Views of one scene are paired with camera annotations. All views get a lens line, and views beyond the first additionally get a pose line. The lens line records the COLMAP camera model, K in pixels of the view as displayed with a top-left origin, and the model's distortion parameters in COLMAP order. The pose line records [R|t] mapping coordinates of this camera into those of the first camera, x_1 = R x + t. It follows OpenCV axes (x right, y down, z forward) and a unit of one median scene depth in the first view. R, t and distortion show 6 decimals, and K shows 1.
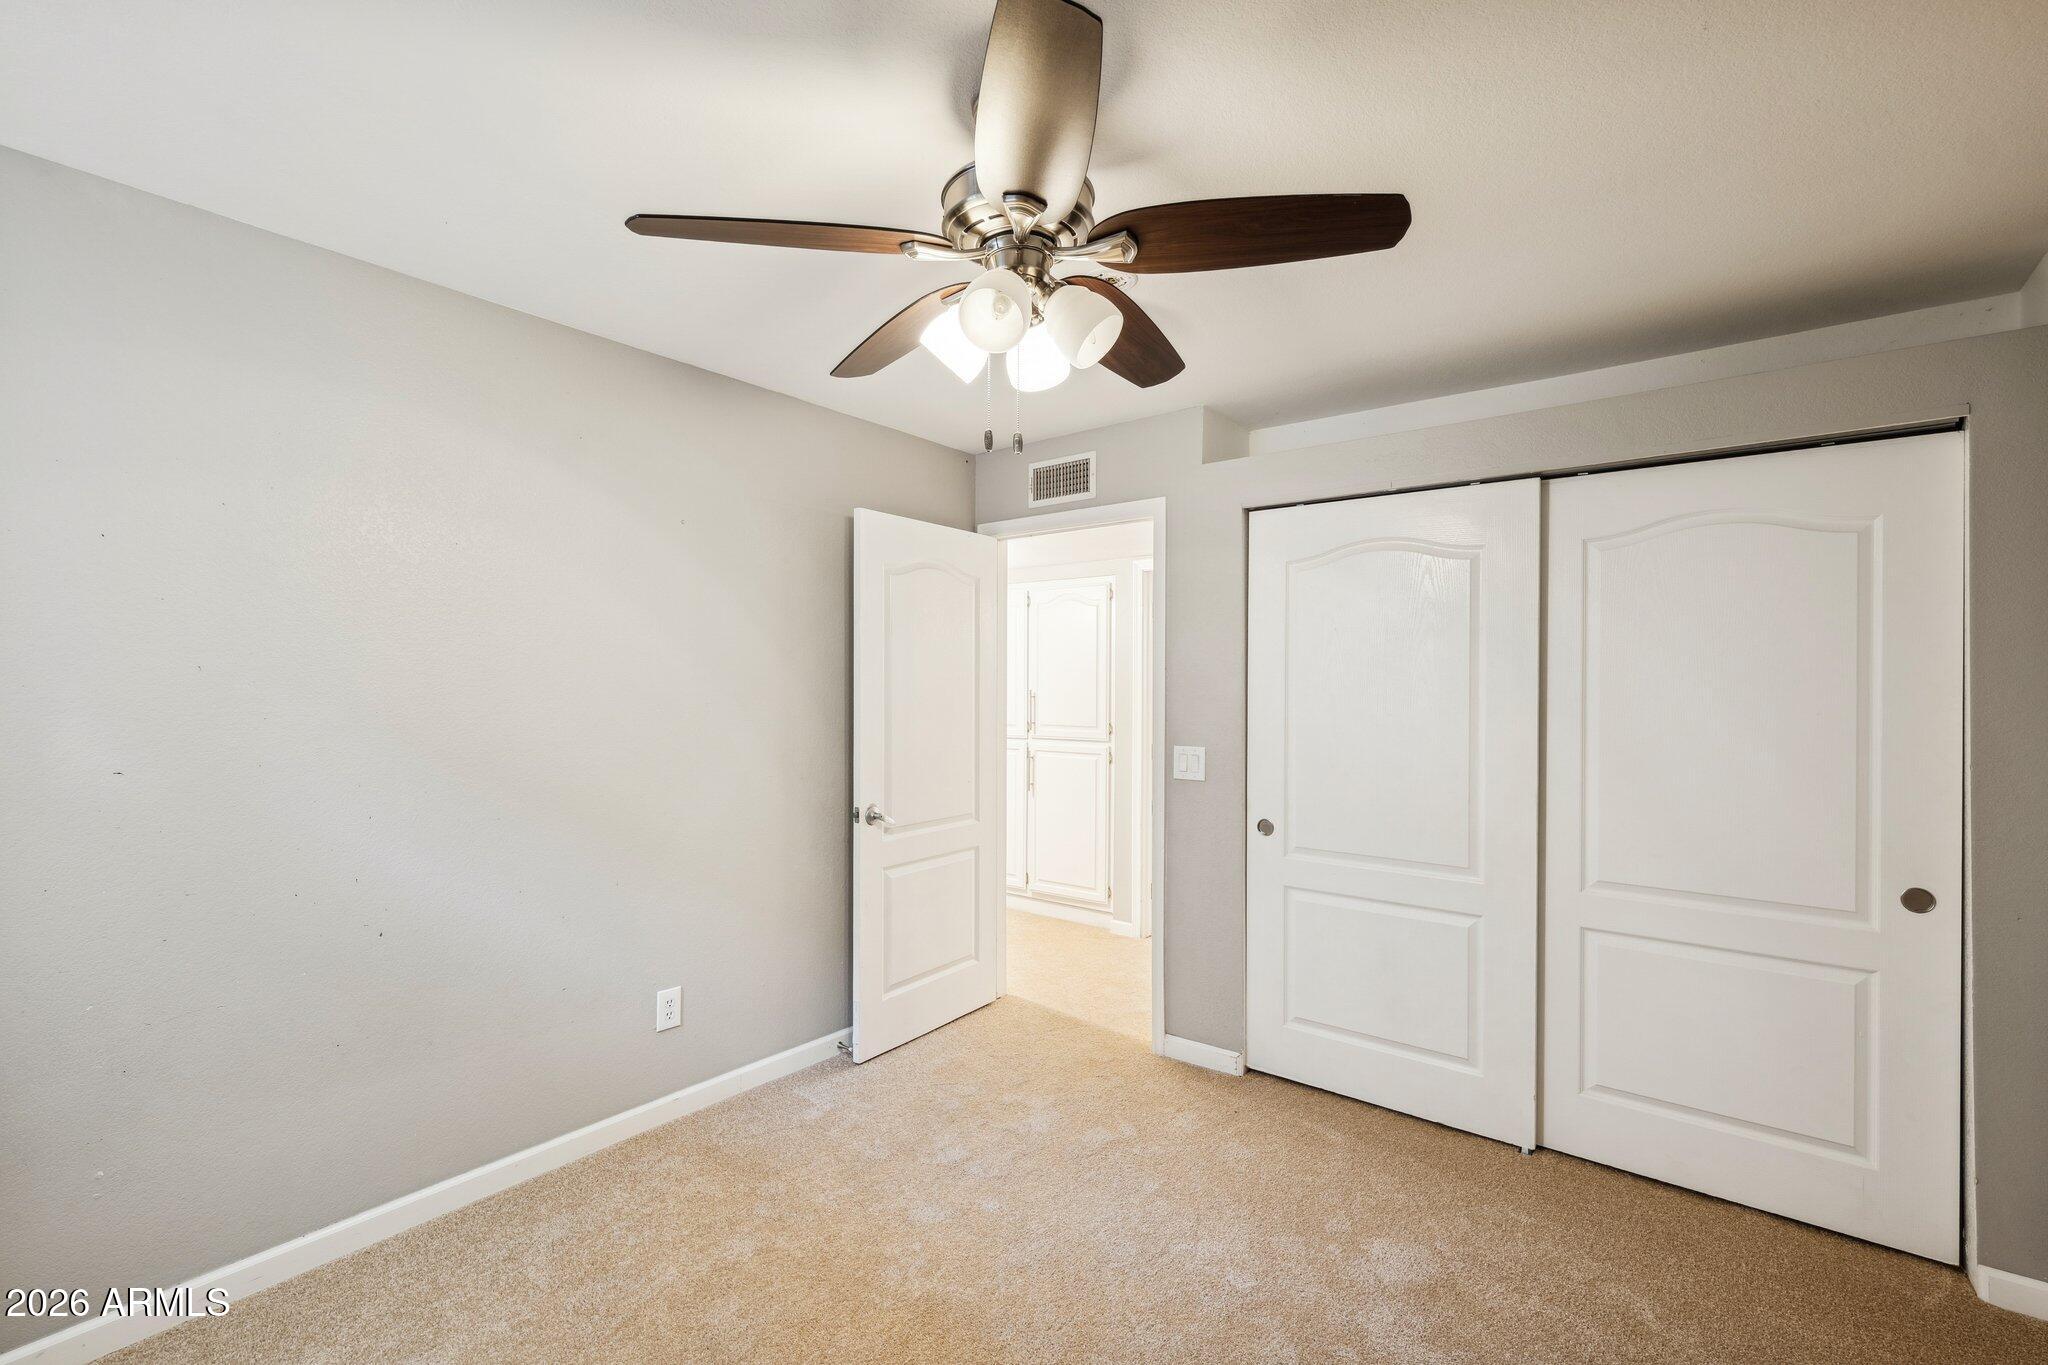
lens RADIAL K [[887.9, 0, 1024.2], [0, 887.9, 675.5], [0, 0, 1]] dist [0.000358, -0.000230]
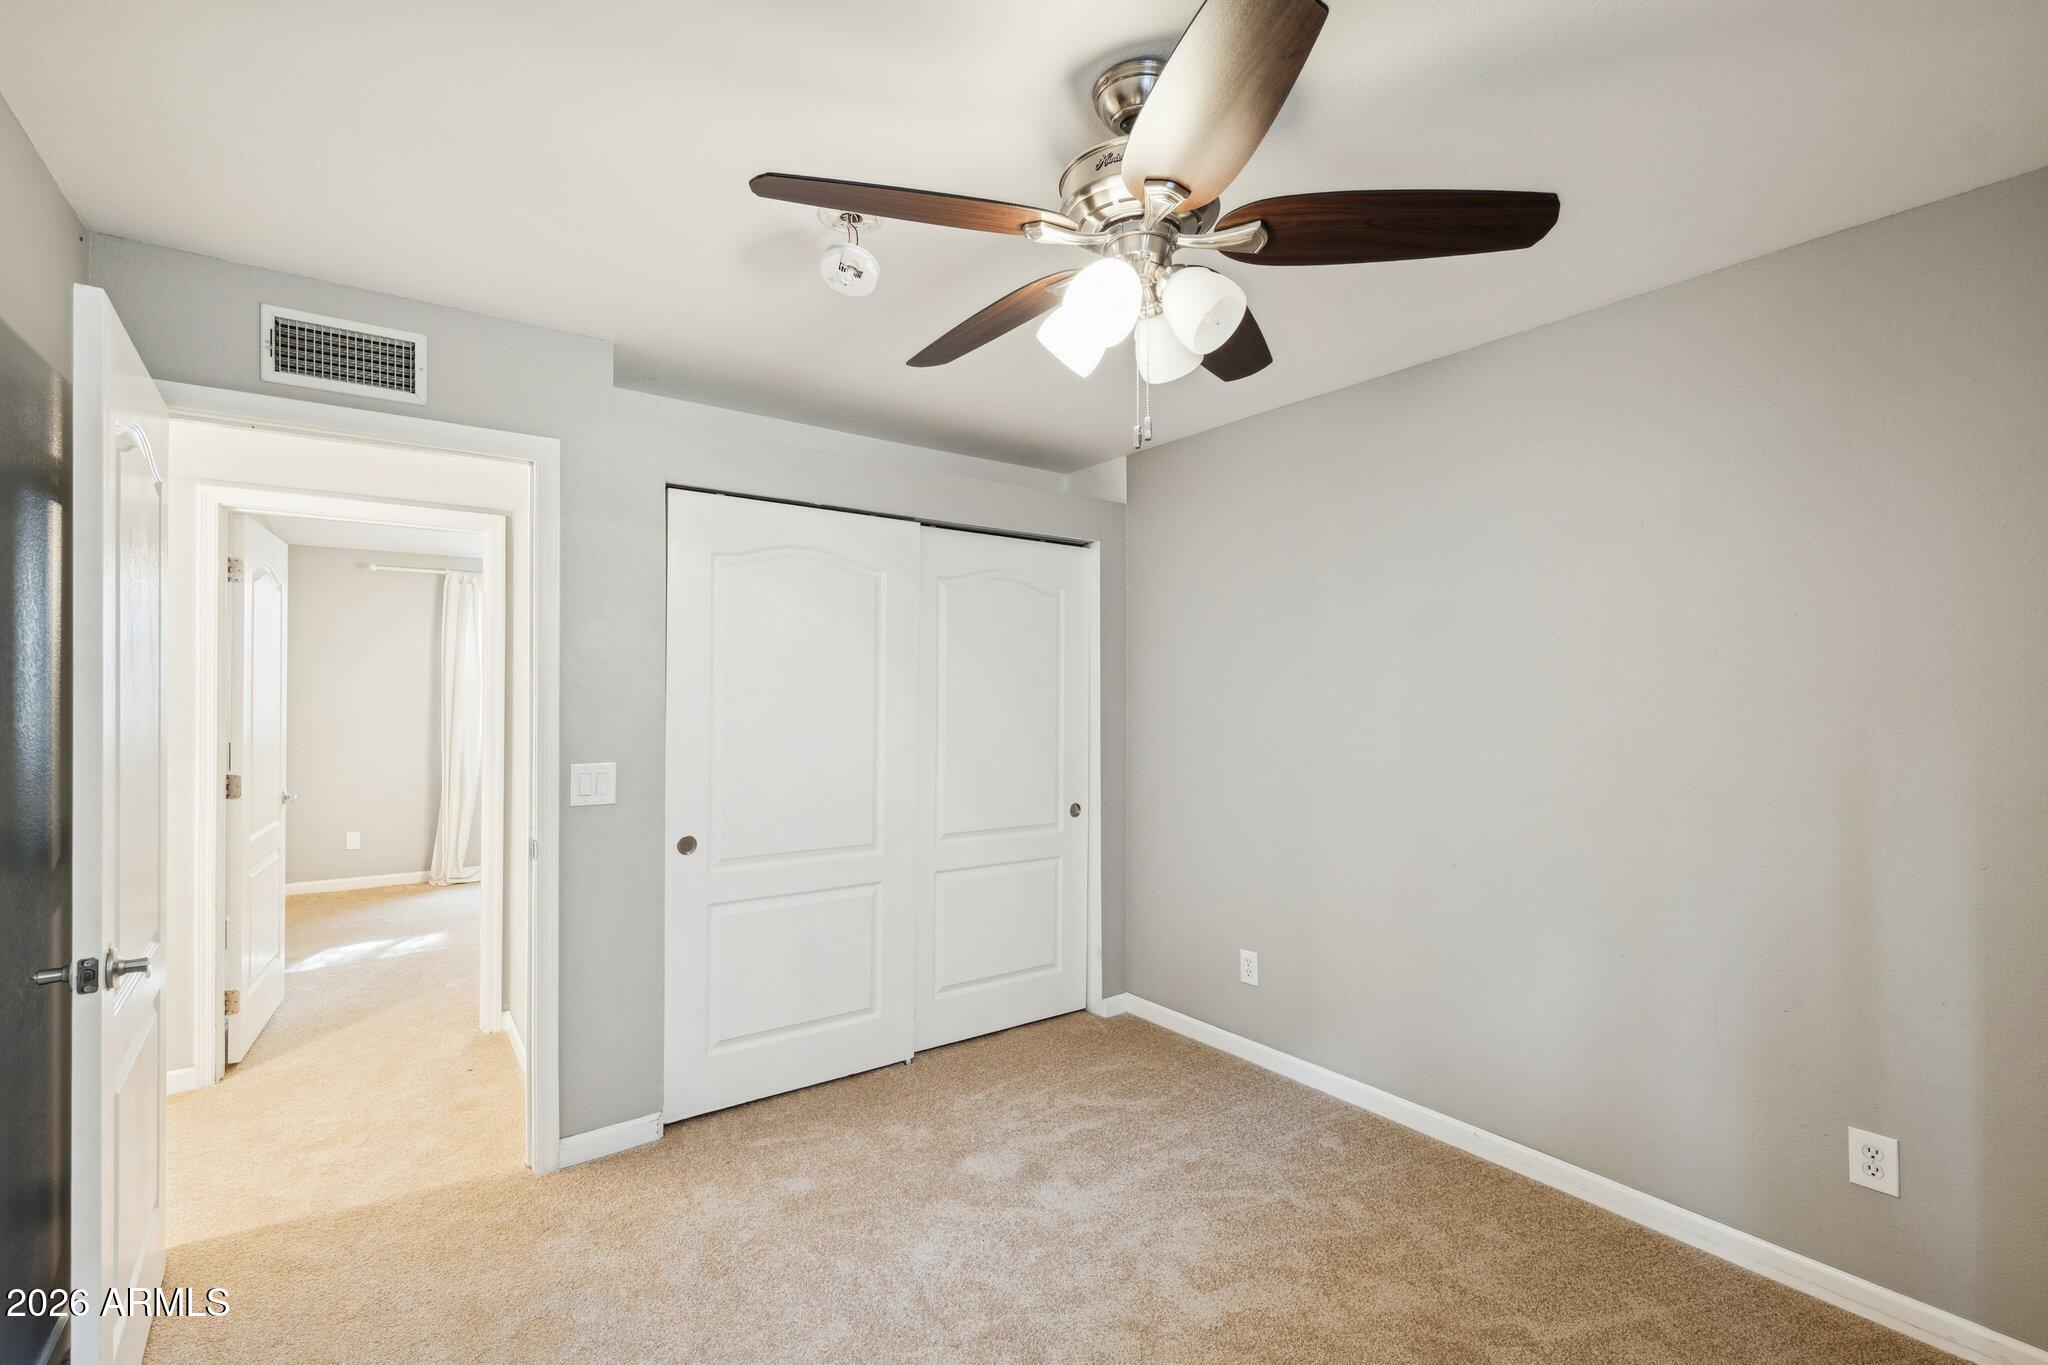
lens RADIAL K [[887.9, 0, 1023.5], [0, 887.9, 695.3], [0, 0, 1]] dist [0.000358, -0.000230]
pose [[0.274268, -0.001848, 0.961651, -0.476001], [-0.007575, 0.999963, 0.004082, 0.012863], [-0.961623, -0.008404, 0.274244, 0.412069]]
